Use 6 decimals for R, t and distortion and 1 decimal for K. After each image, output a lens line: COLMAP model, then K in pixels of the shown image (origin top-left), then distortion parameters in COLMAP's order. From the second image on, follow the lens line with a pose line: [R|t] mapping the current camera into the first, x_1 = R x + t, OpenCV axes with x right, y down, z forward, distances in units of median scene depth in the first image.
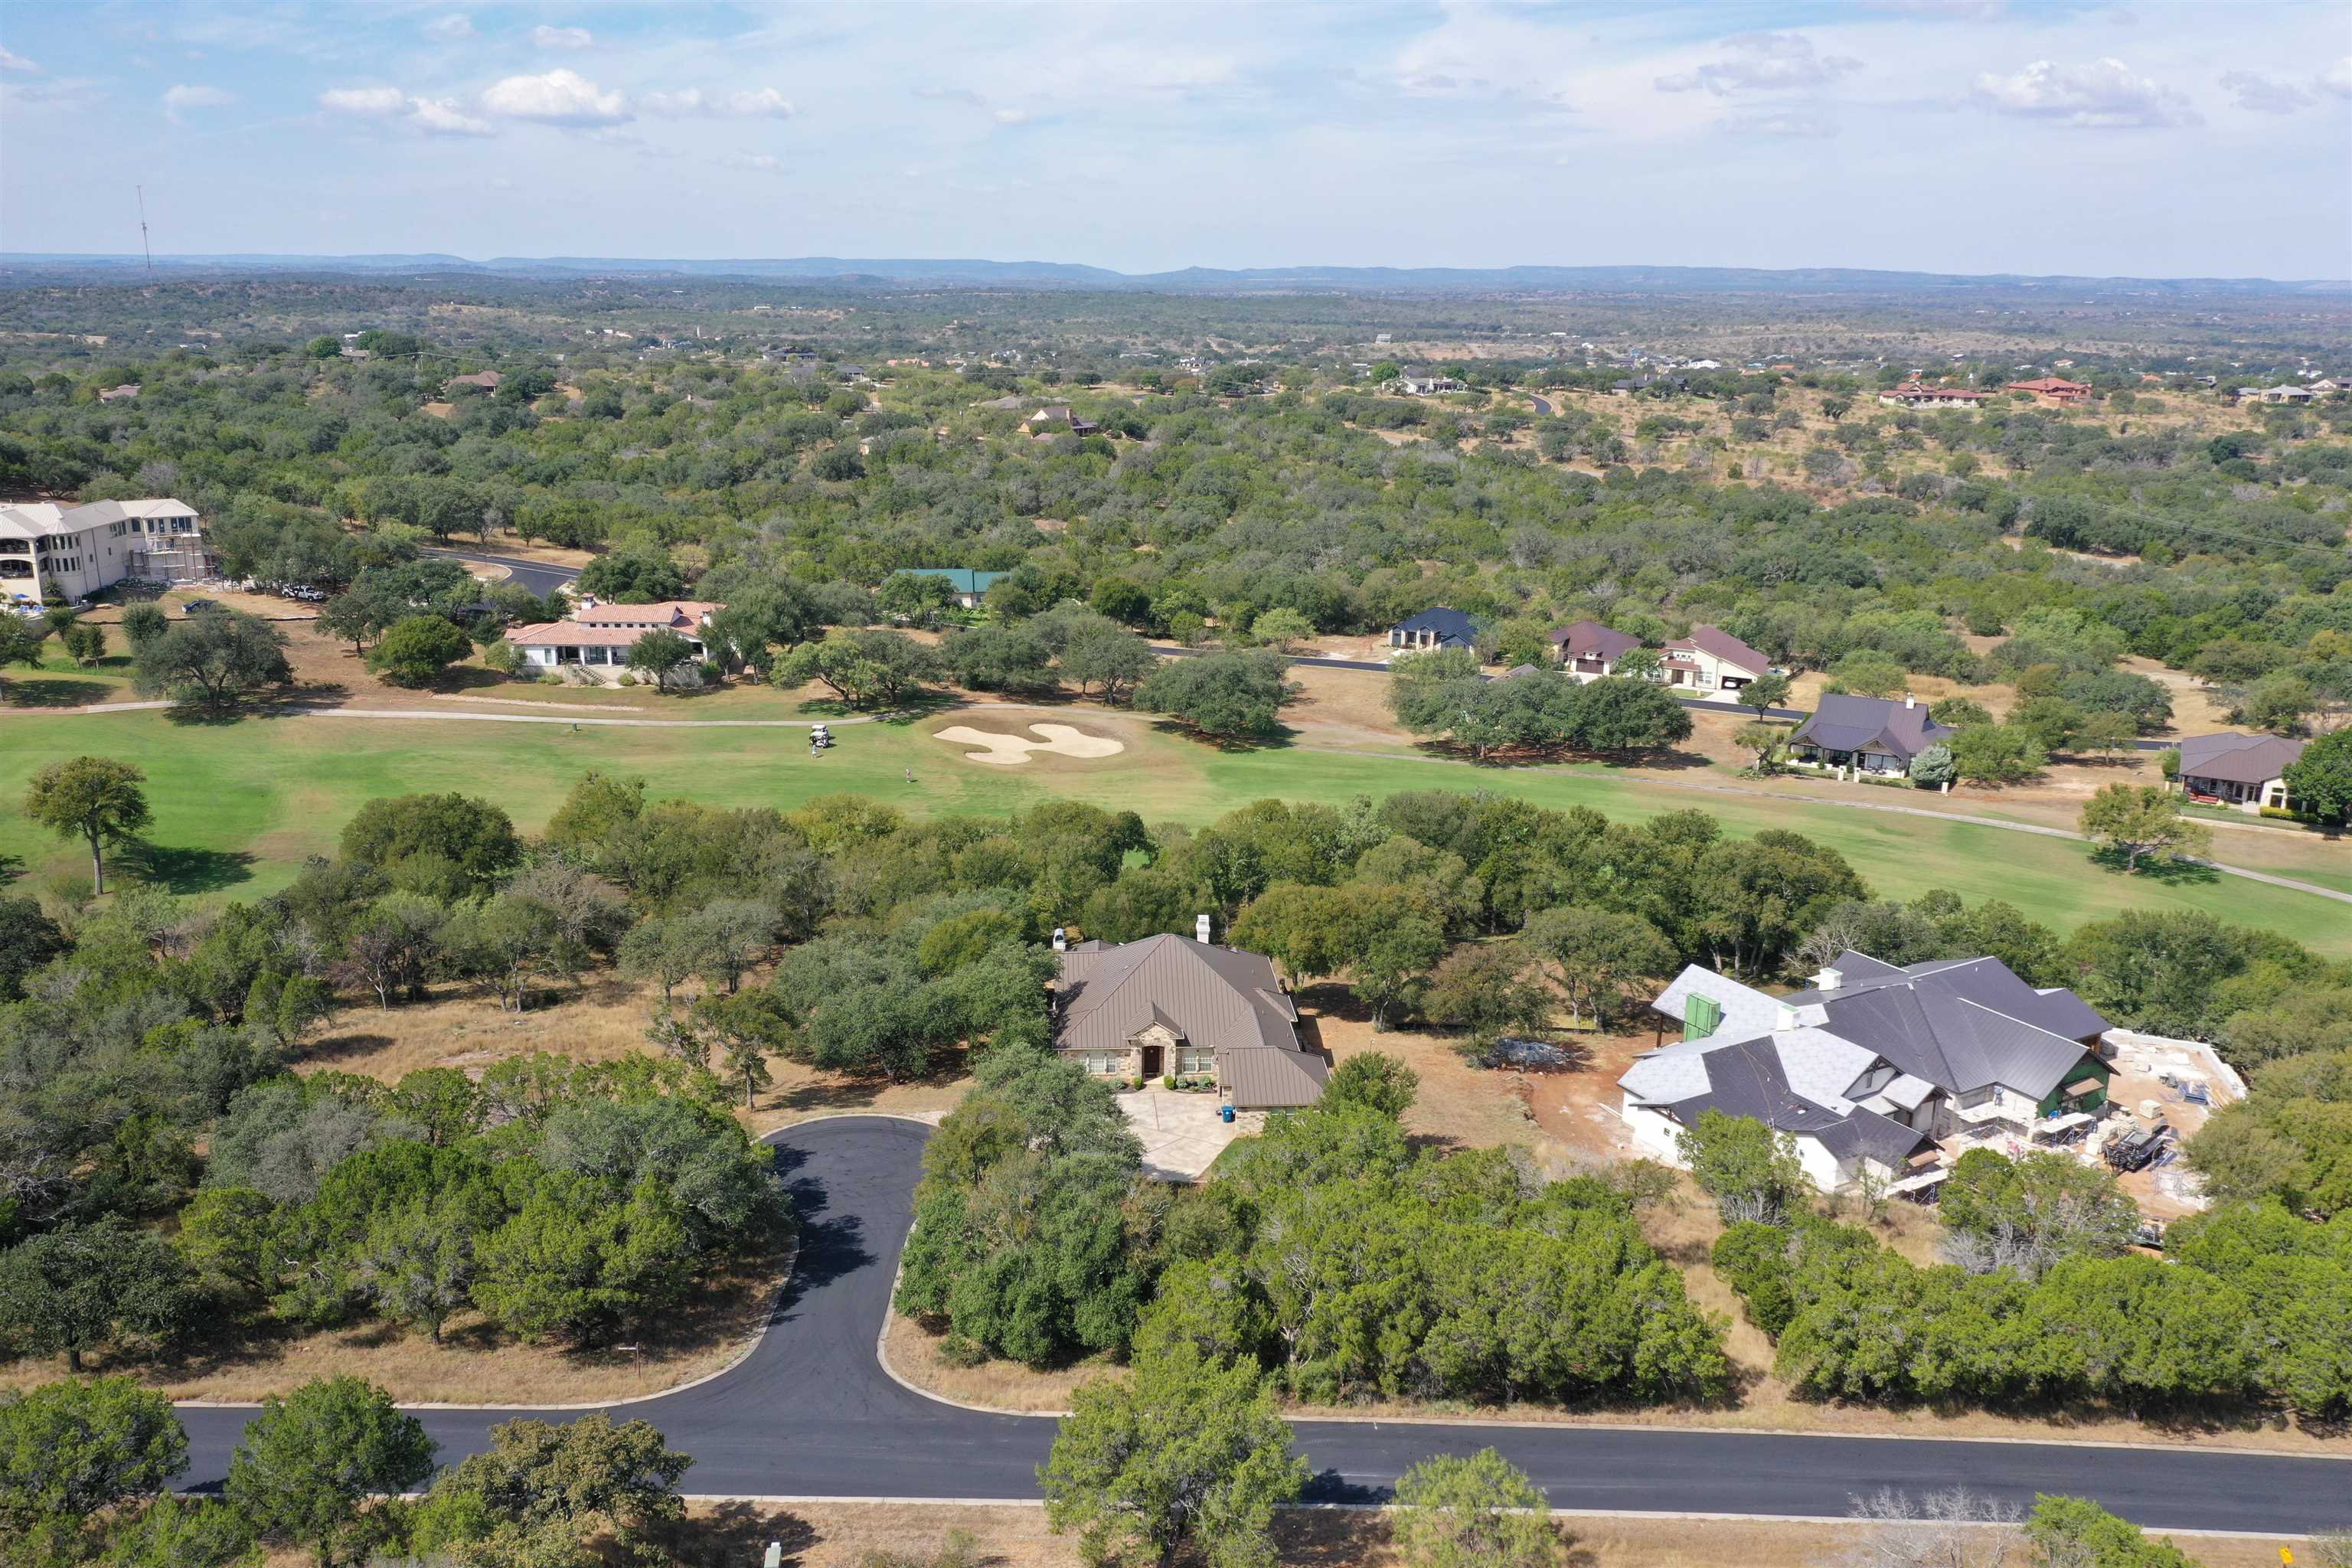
lens RADIAL K [[1886.3, 0, 1176.0], [0, 1886.3, 784.0], [0, 0, 1]] dist [-0.001017, 0.007689]
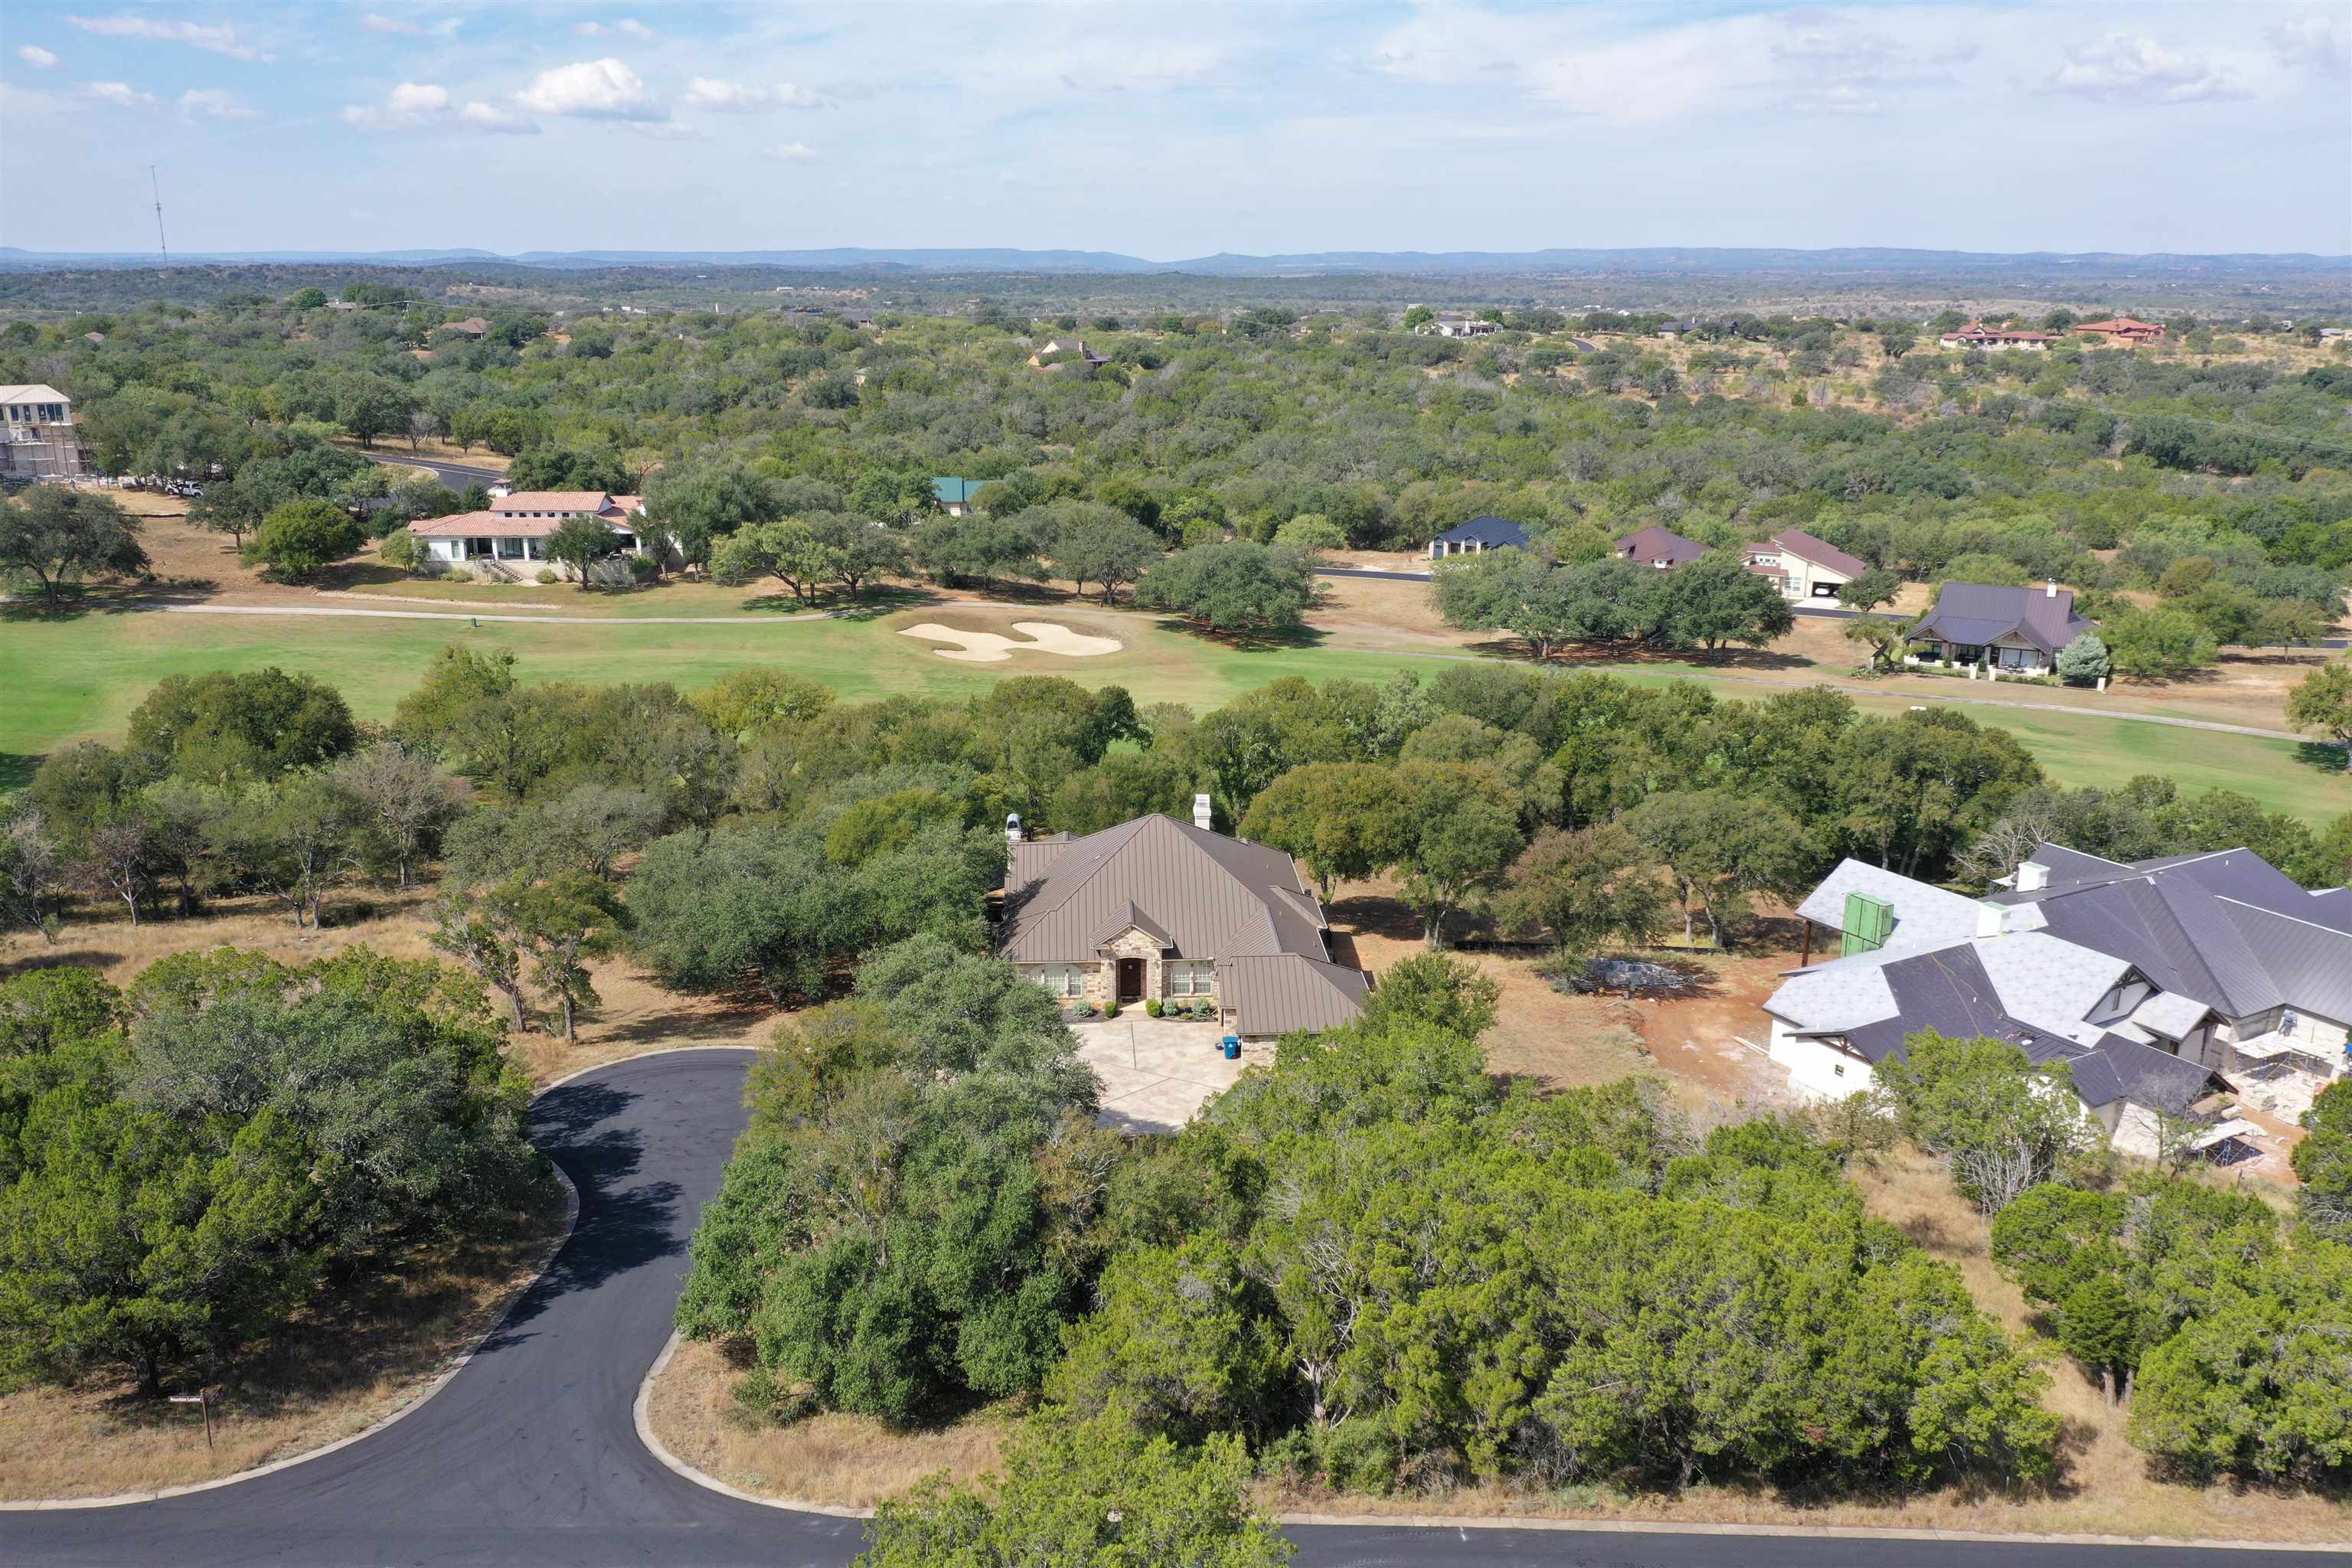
lens RADIAL K [[1886.3, 0, 1176.0], [0, 1886.3, 784.0], [0, 0, 1]] dist [-0.001017, 0.007689]
pose [[0.999850, -0.005400, -0.016482, 0.010608], [0.005490, 0.999970, 0.005462, 0.039553], [0.016453, -0.005552, 0.999849, 0.156071]]
